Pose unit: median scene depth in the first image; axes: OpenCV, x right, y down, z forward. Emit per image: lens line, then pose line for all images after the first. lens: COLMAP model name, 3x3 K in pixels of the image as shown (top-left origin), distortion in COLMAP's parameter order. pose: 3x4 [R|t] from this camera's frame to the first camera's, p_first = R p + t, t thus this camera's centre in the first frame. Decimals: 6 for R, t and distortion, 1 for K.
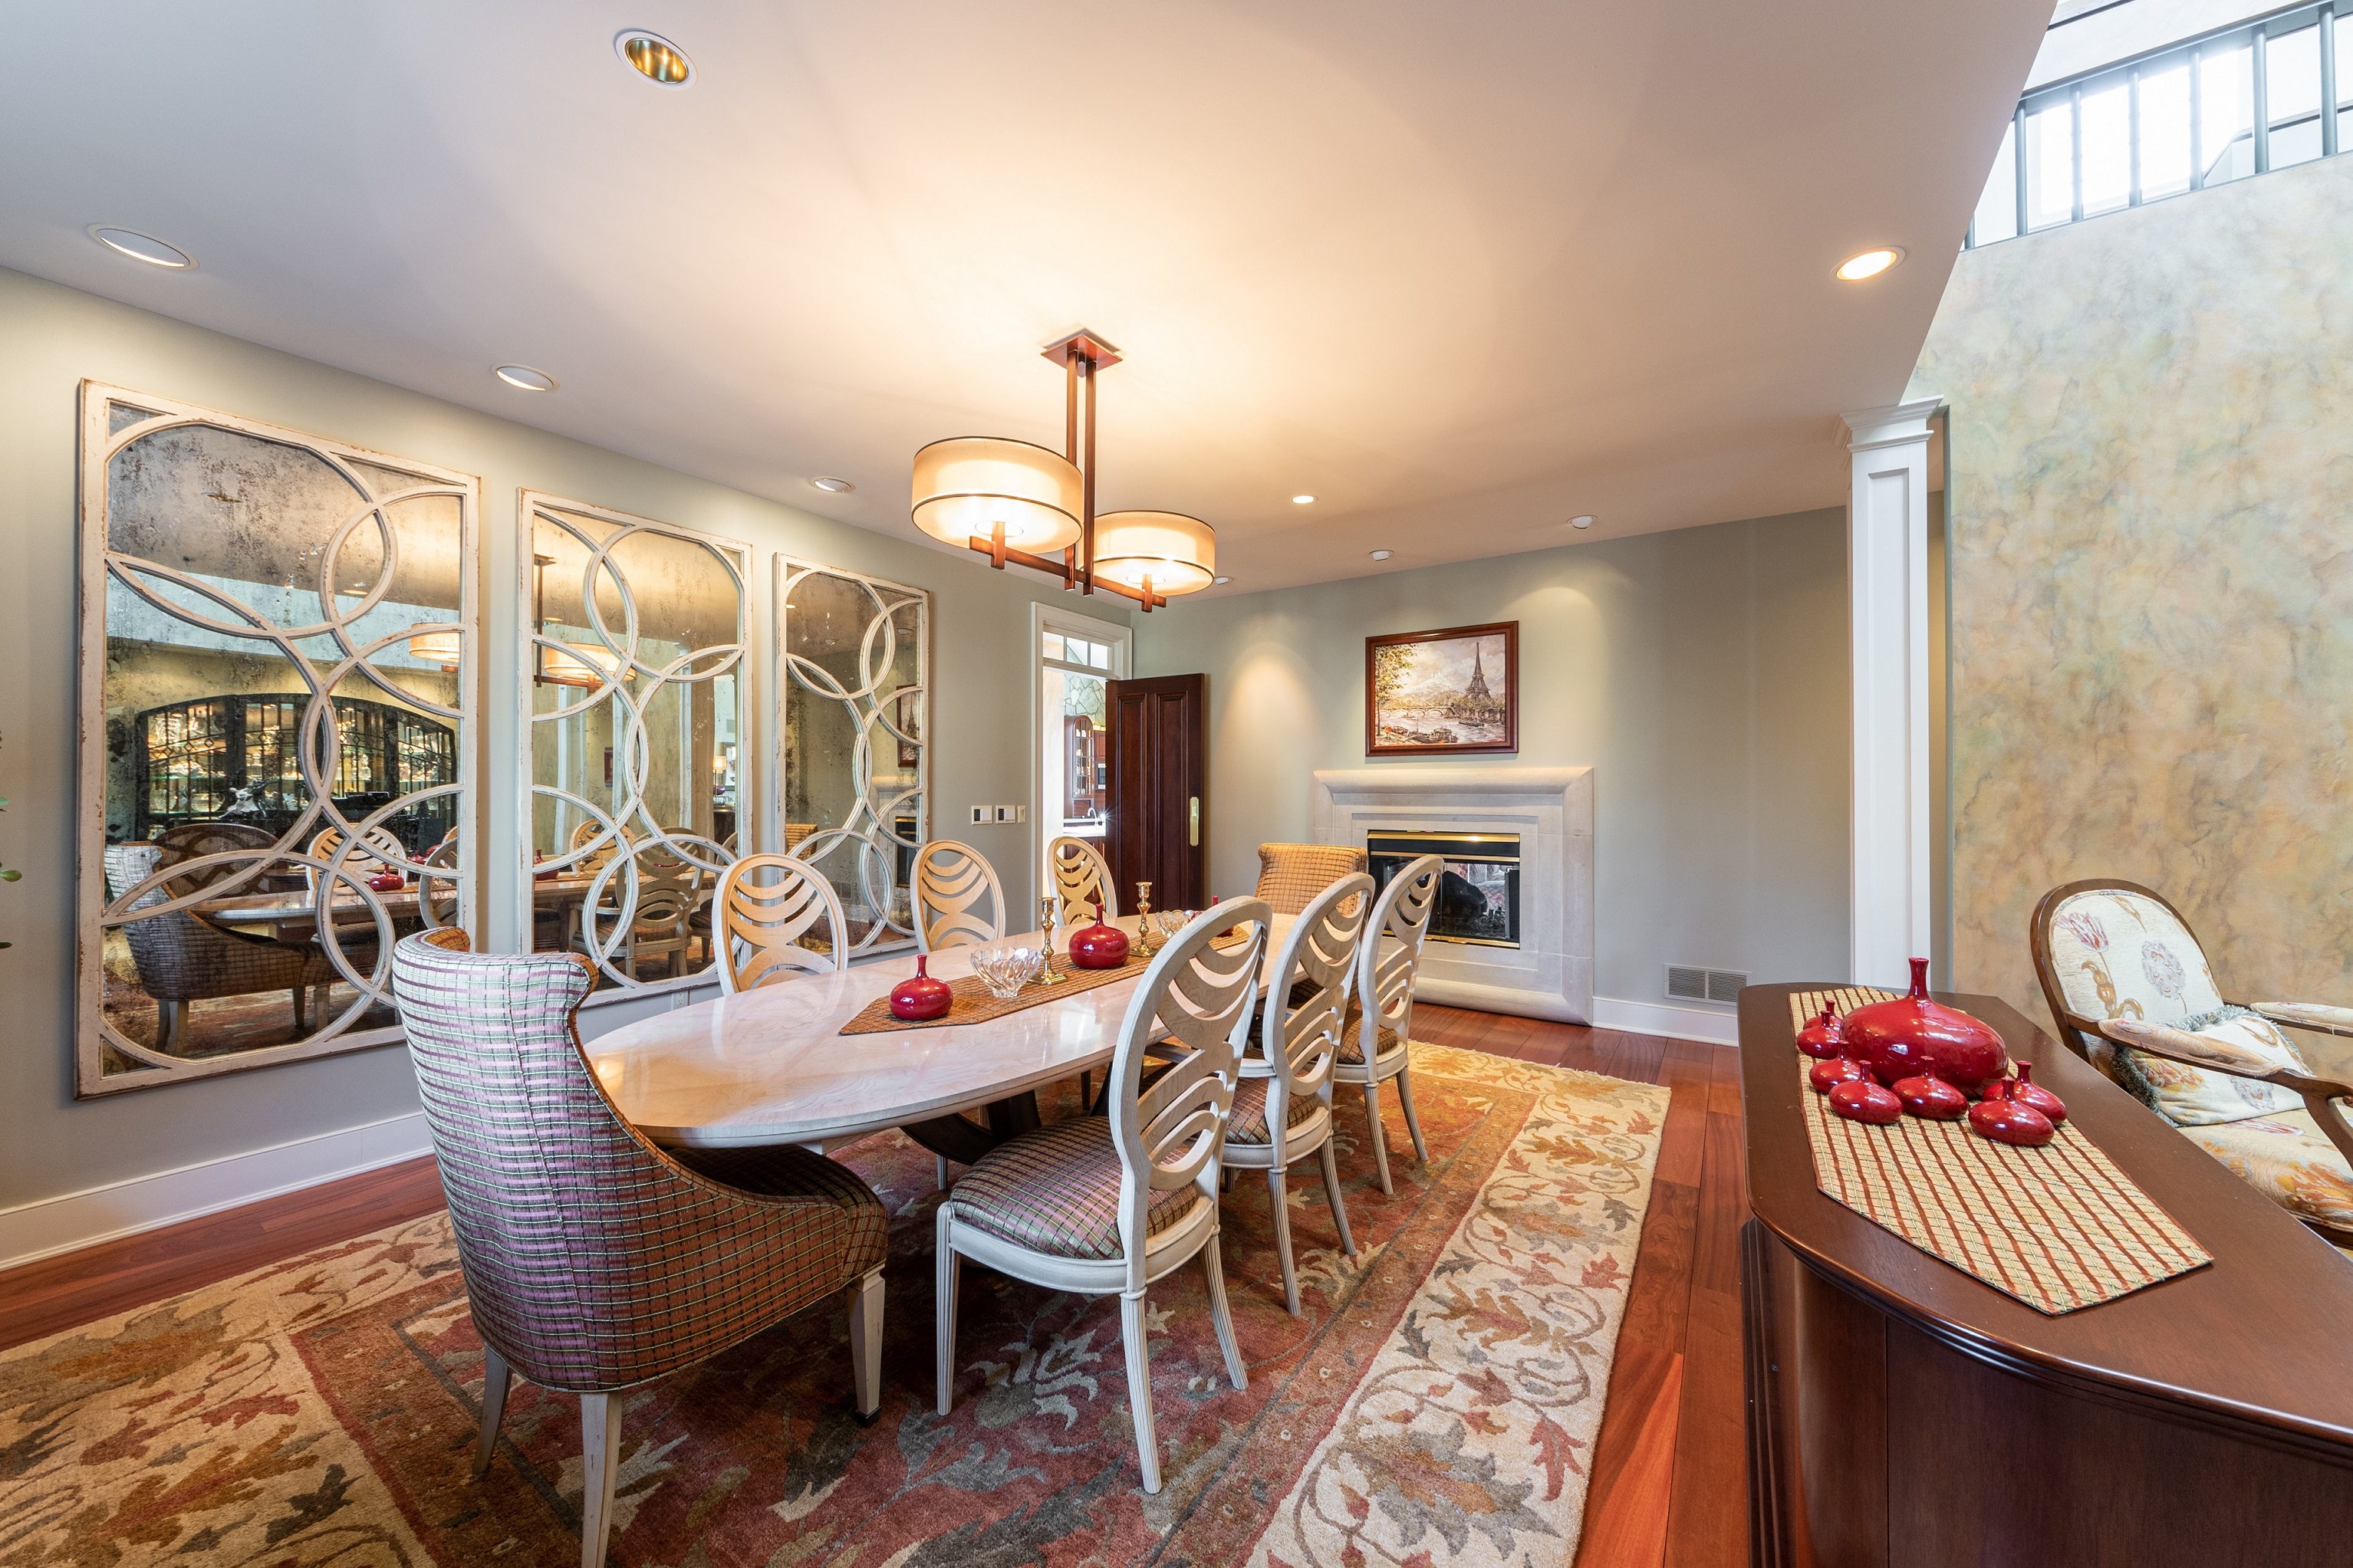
lens RADIAL K [[874.5, 0, 1169.4], [0, 874.5, 786.4], [0, 0, 1]] dist [0.001235, -0.002143]
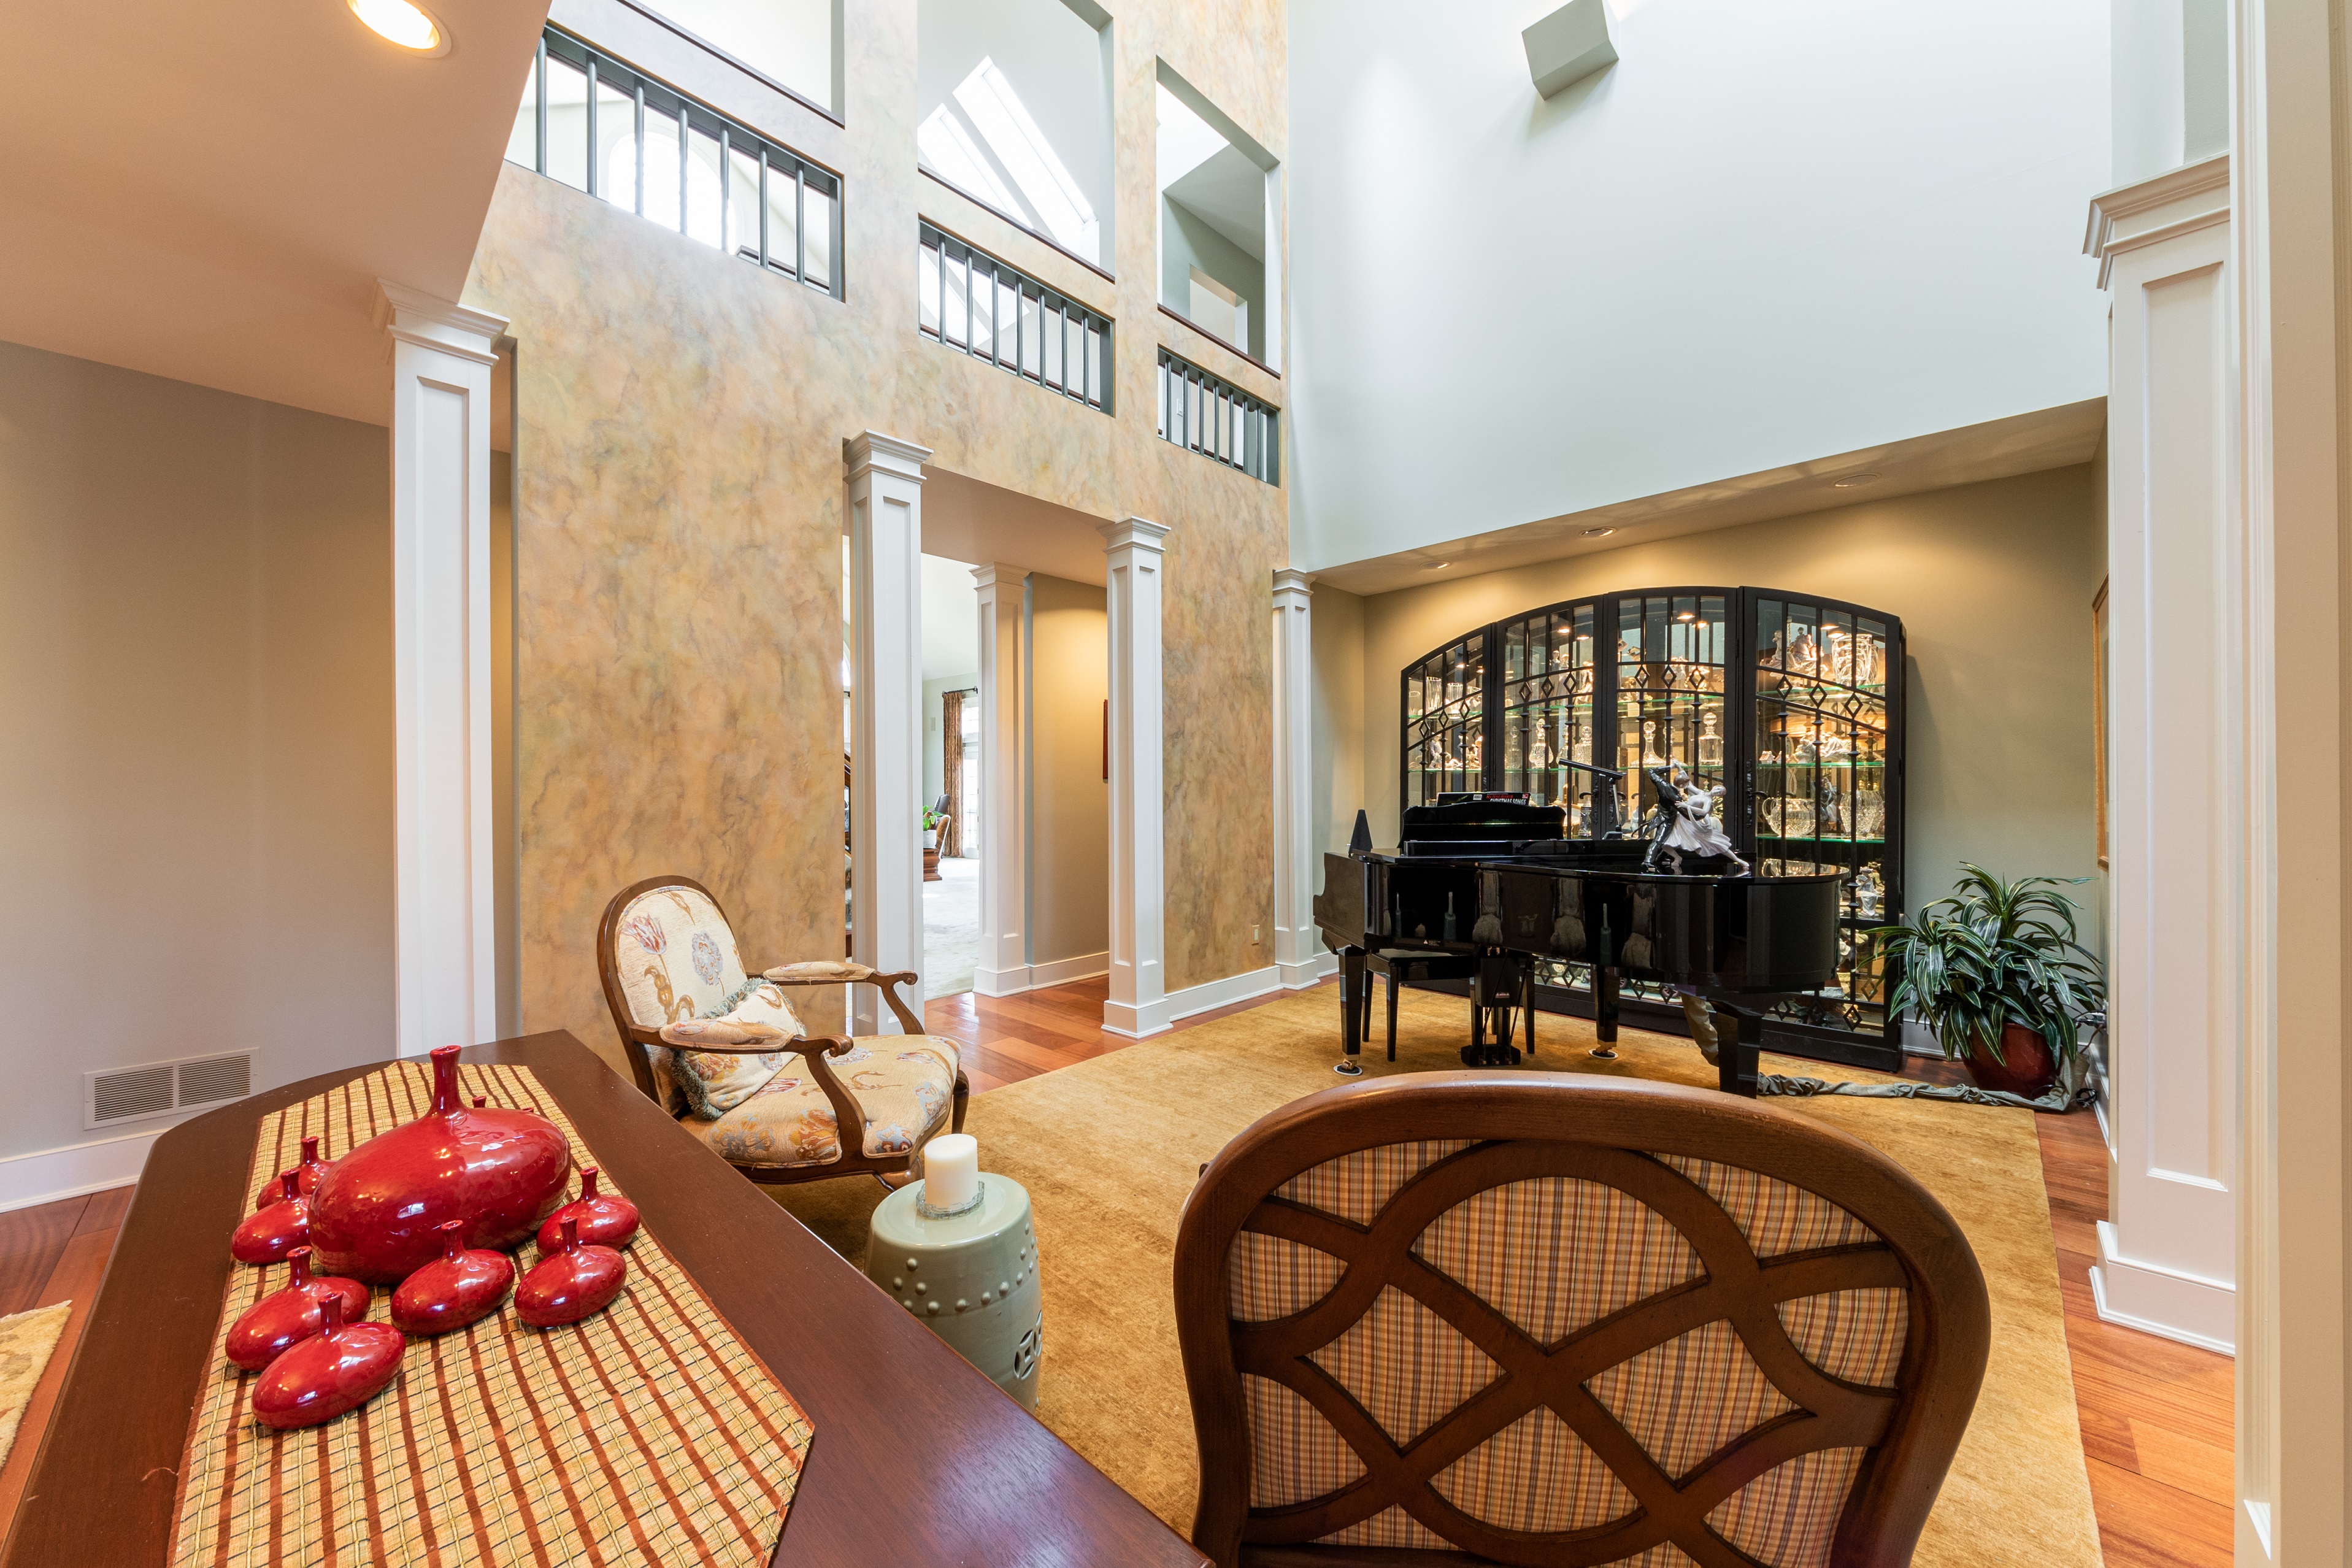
lens RADIAL K [[874.2, 0, 1172.2], [0, 874.2, 796.2], [0, 0, 1]] dist [0.001235, -0.002143]
pose [[0.210097, -0.009109, 0.977638, 0.202234], [-0.003998, 0.999940, 0.010176, 0.002793], [-0.977672, -0.006047, 0.210048, 0.204251]]
